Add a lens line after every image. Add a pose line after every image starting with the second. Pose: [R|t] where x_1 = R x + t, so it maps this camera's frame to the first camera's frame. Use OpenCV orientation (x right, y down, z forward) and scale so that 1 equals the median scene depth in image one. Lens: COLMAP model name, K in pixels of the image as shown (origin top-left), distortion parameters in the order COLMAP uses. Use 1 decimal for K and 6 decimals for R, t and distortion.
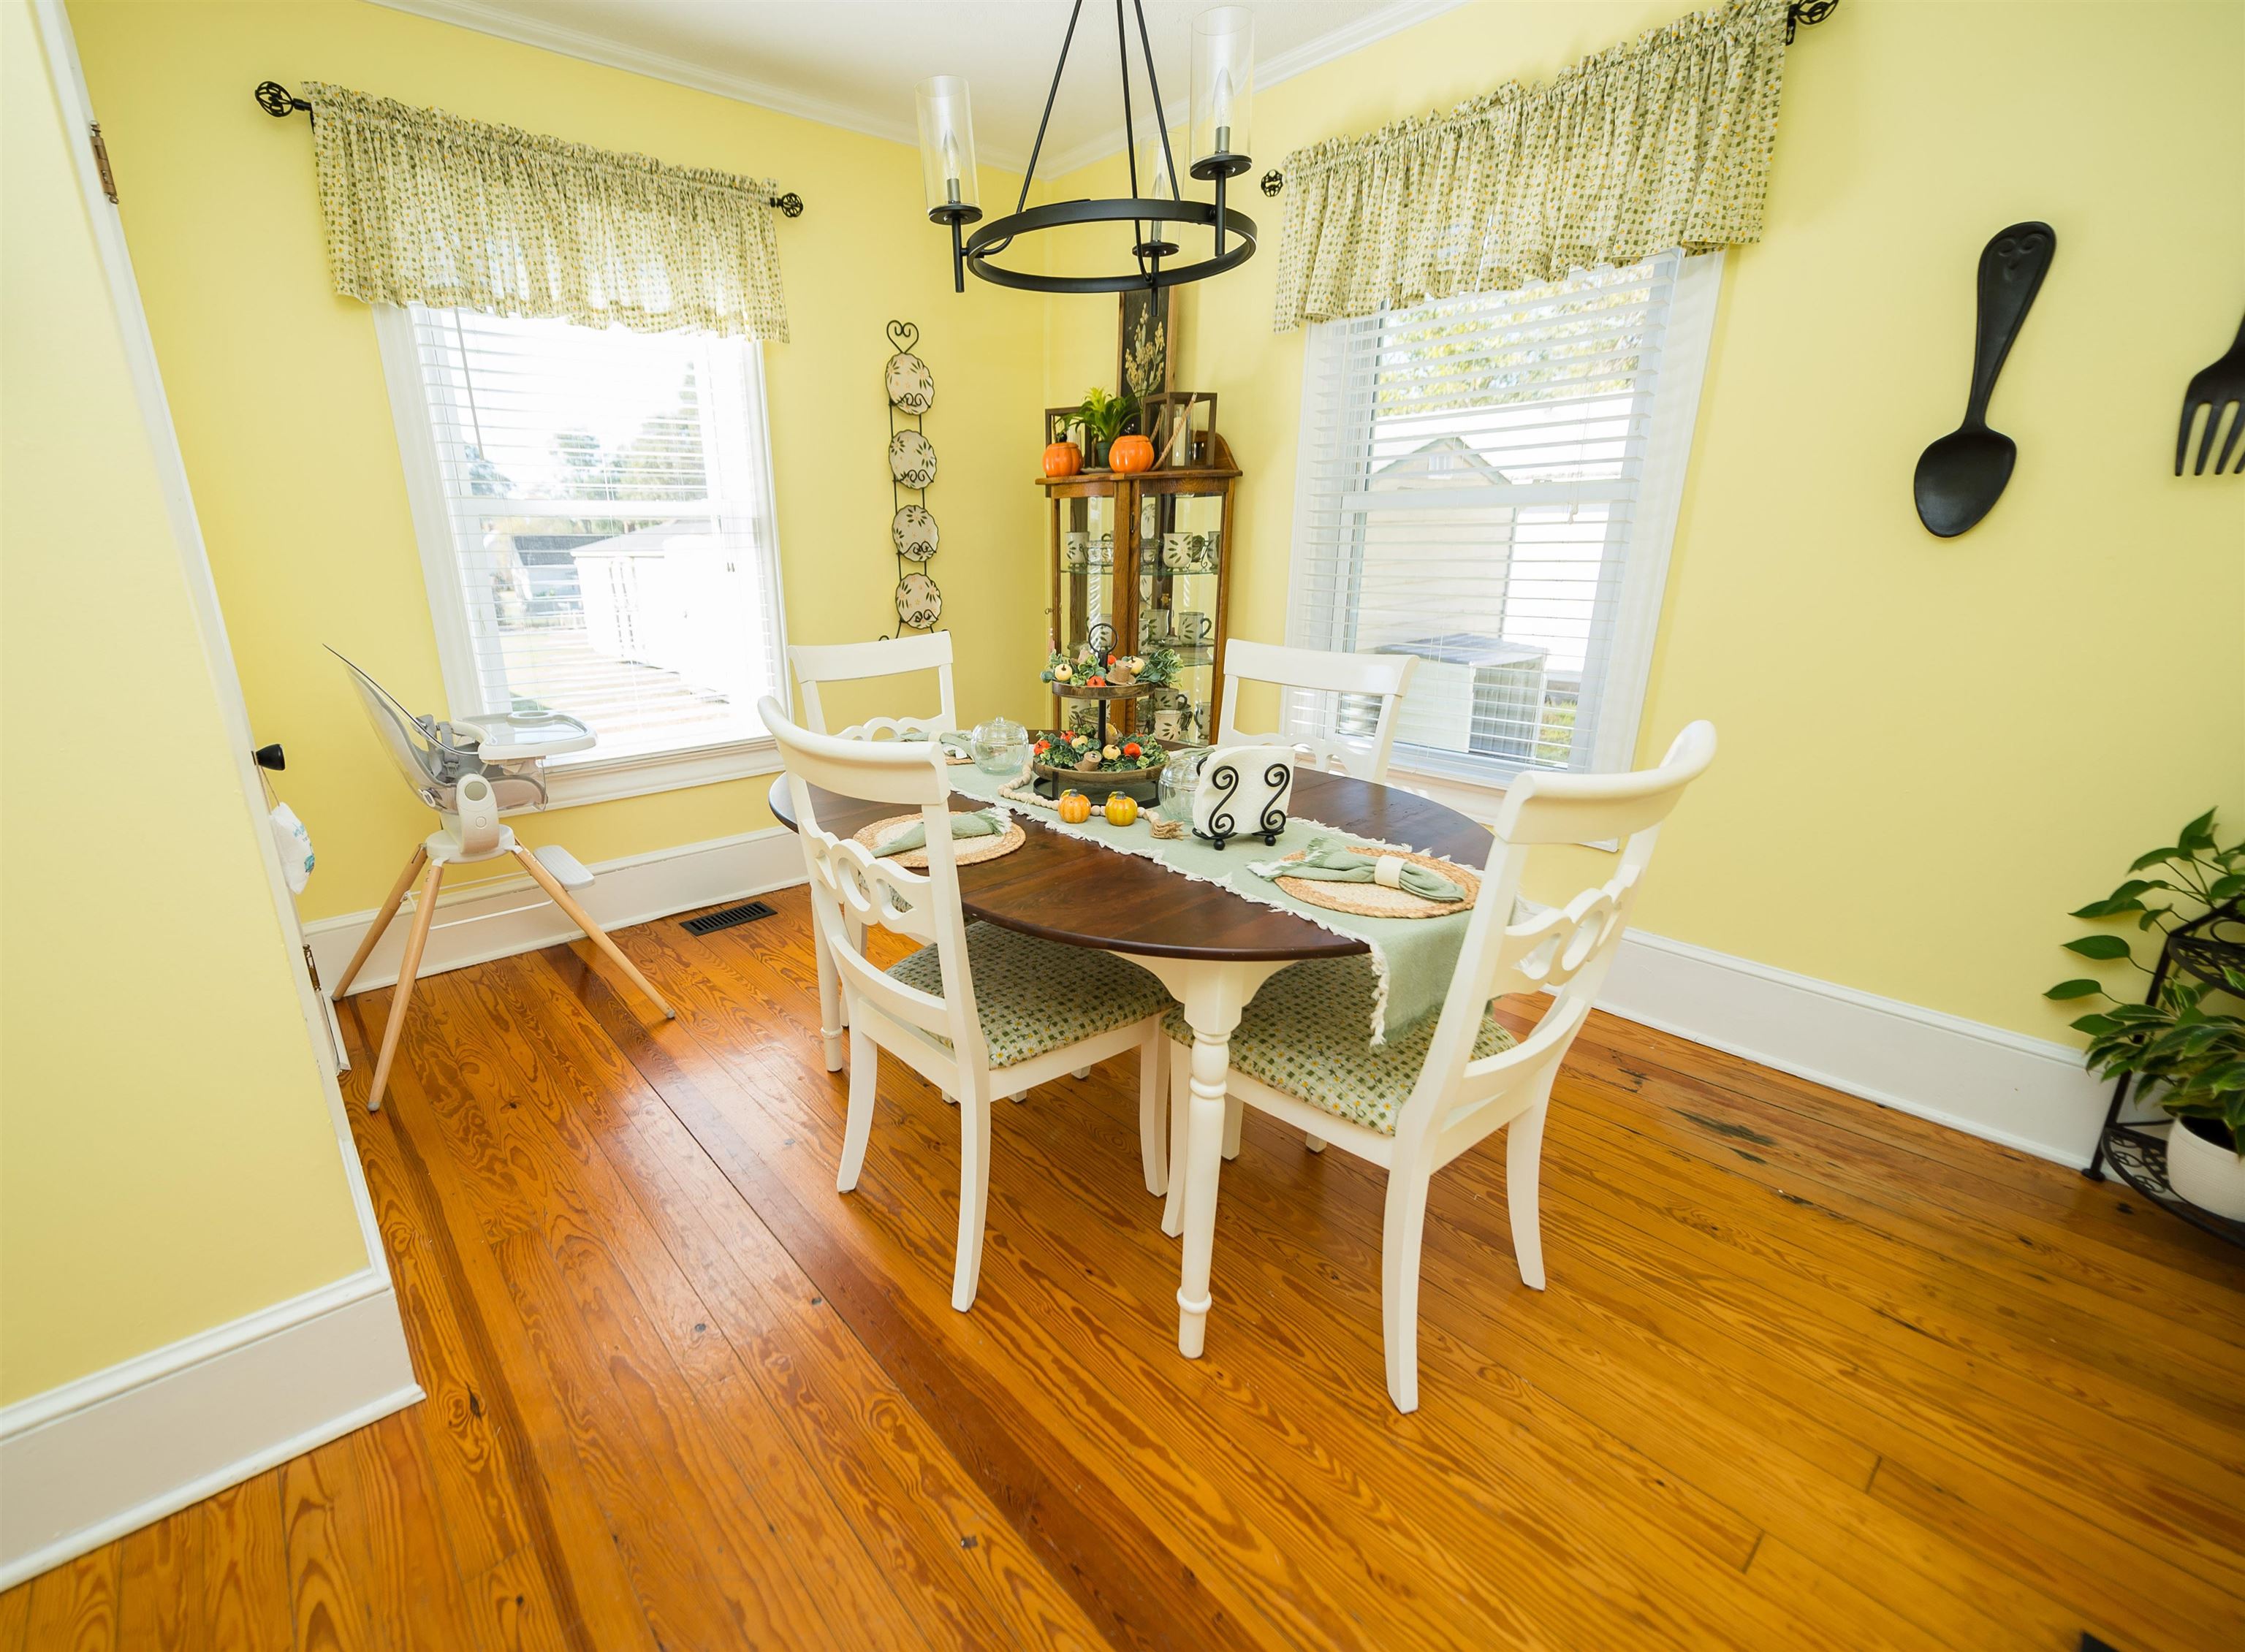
lens RADIAL K [[908.6, 0, 1115.8], [0, 908.6, 790.3], [0, 0, 1]] dist [0.010754, -0.000053]
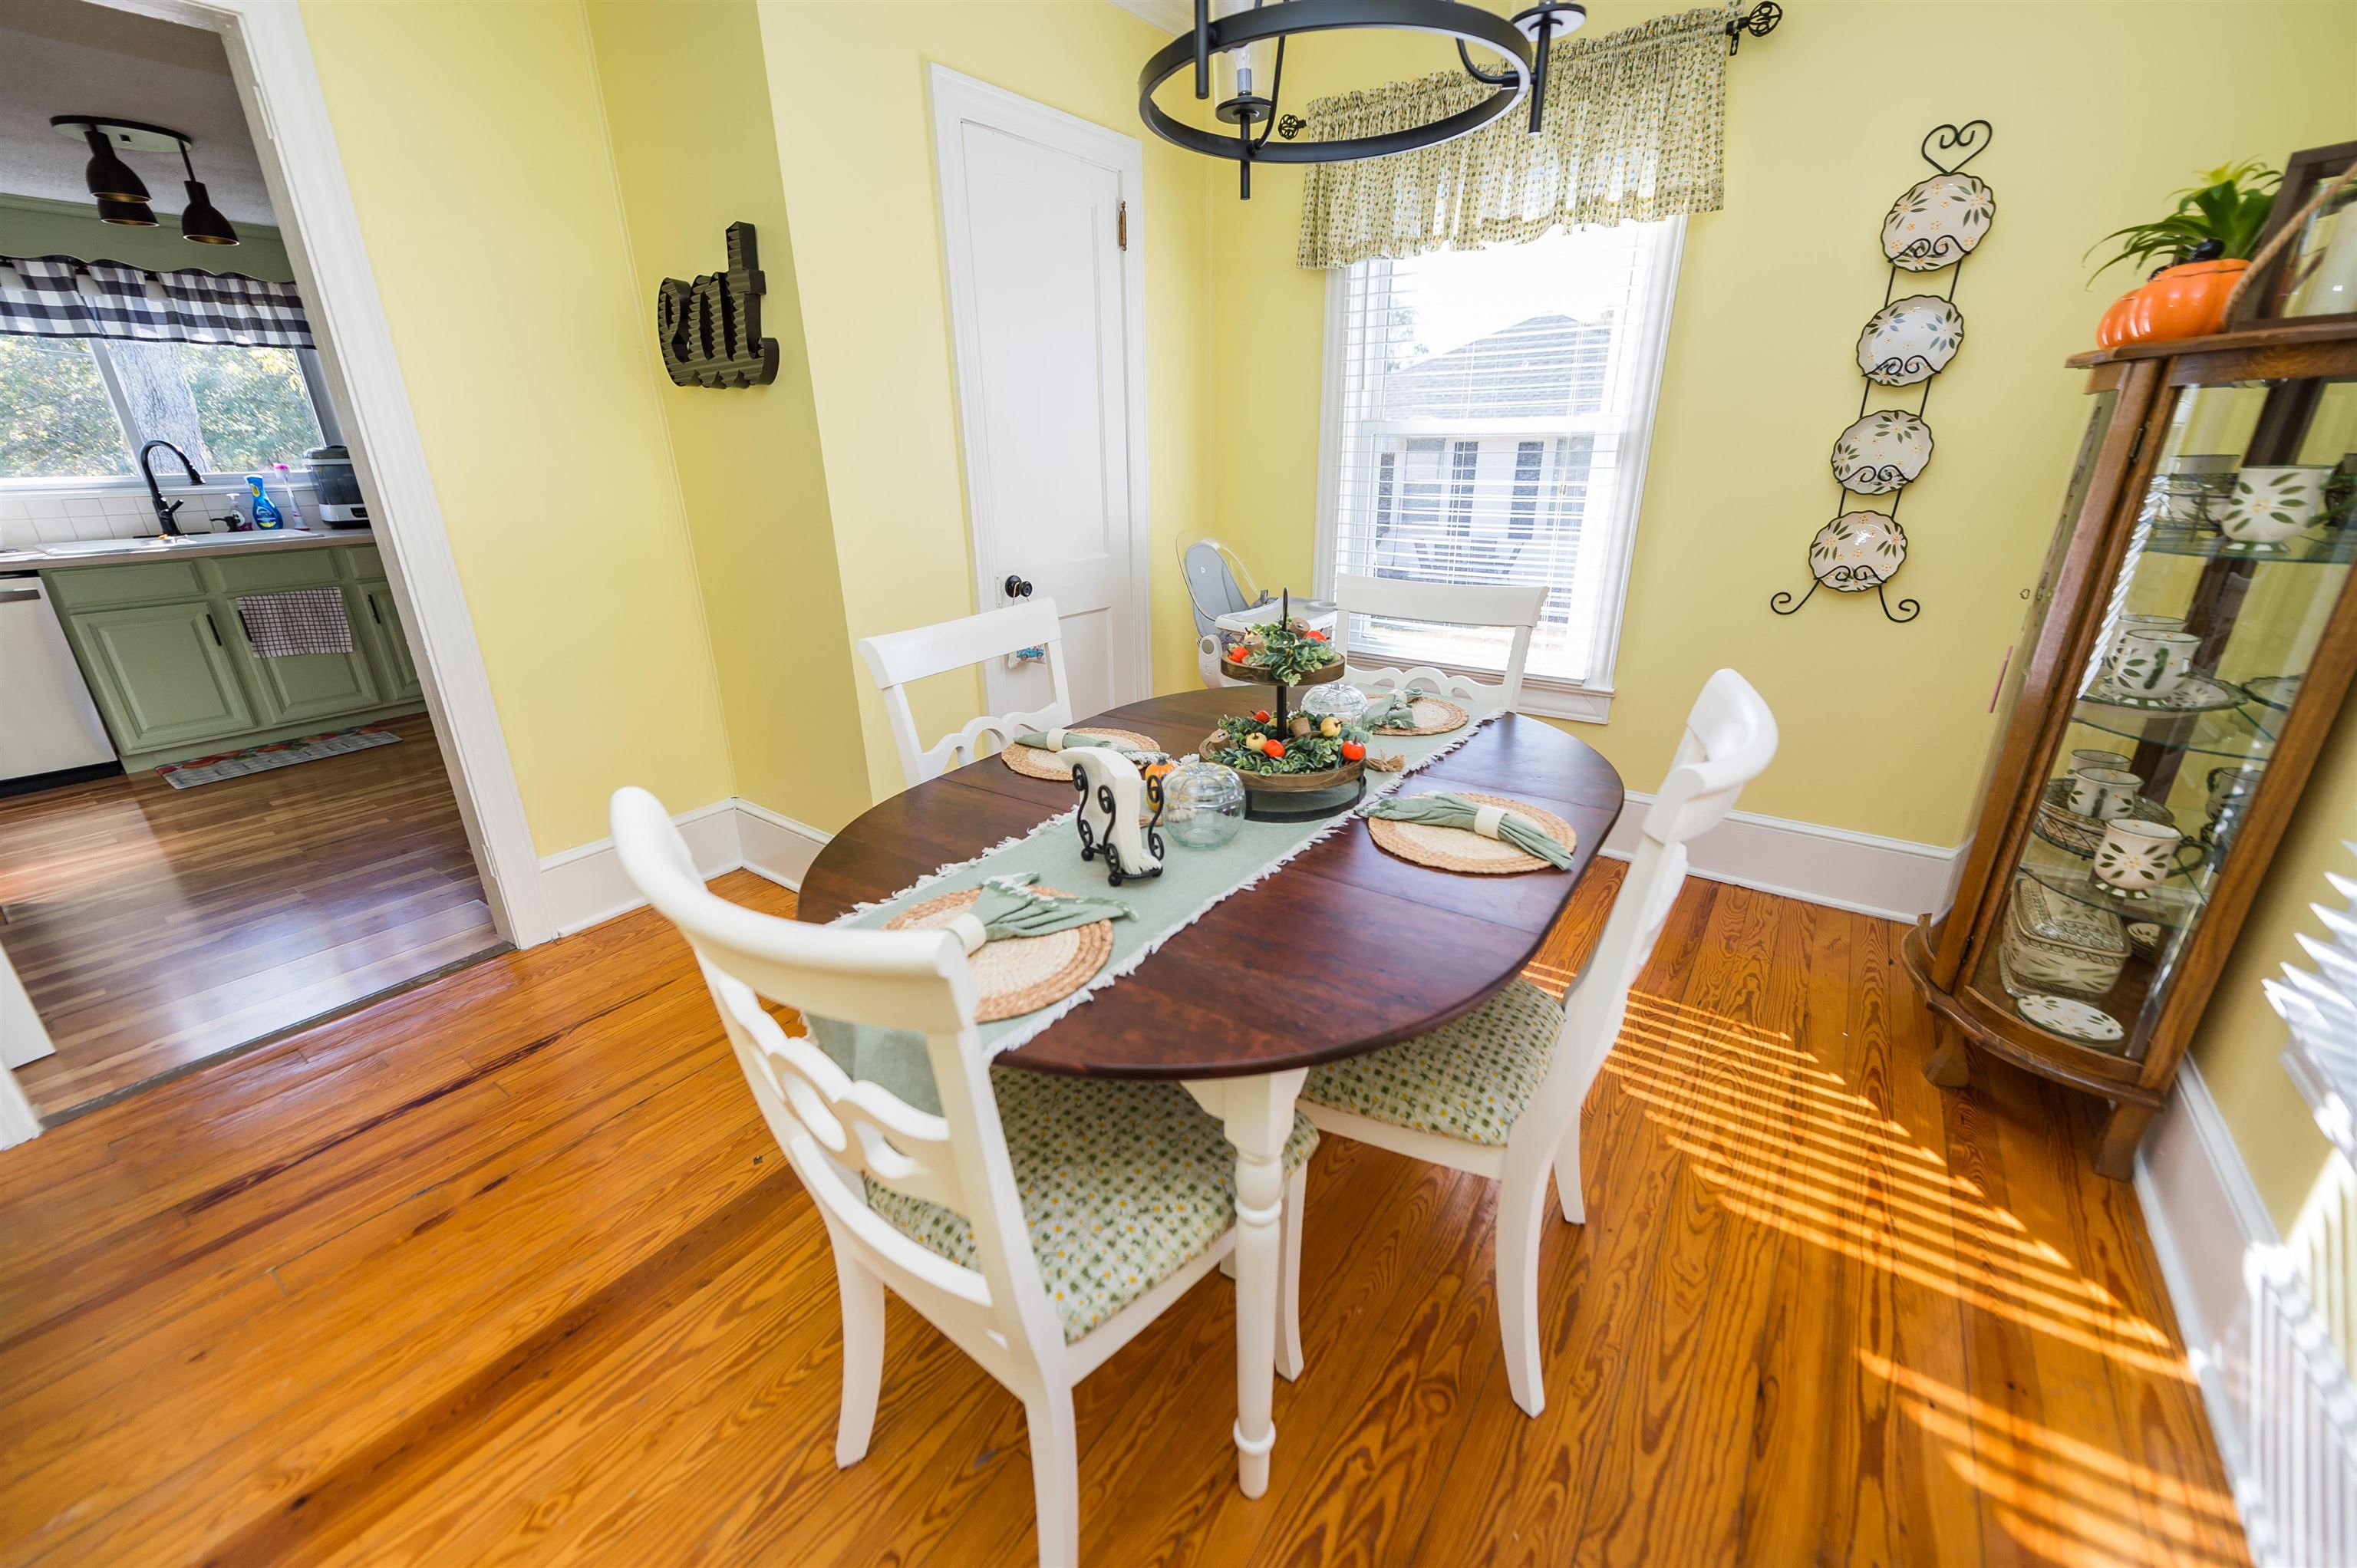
lens RADIAL K [[942.3, 0, 1189.9], [0, 942.3, 782.3], [0, 0, 1]] dist [0.016046, -0.006380]
pose [[0.259007, 0.336640, -0.905311, 0.497932], [-0.262132, 0.926618, 0.269567, -0.144240], [0.929625, 0.167492, 0.328245, 0.427897]]
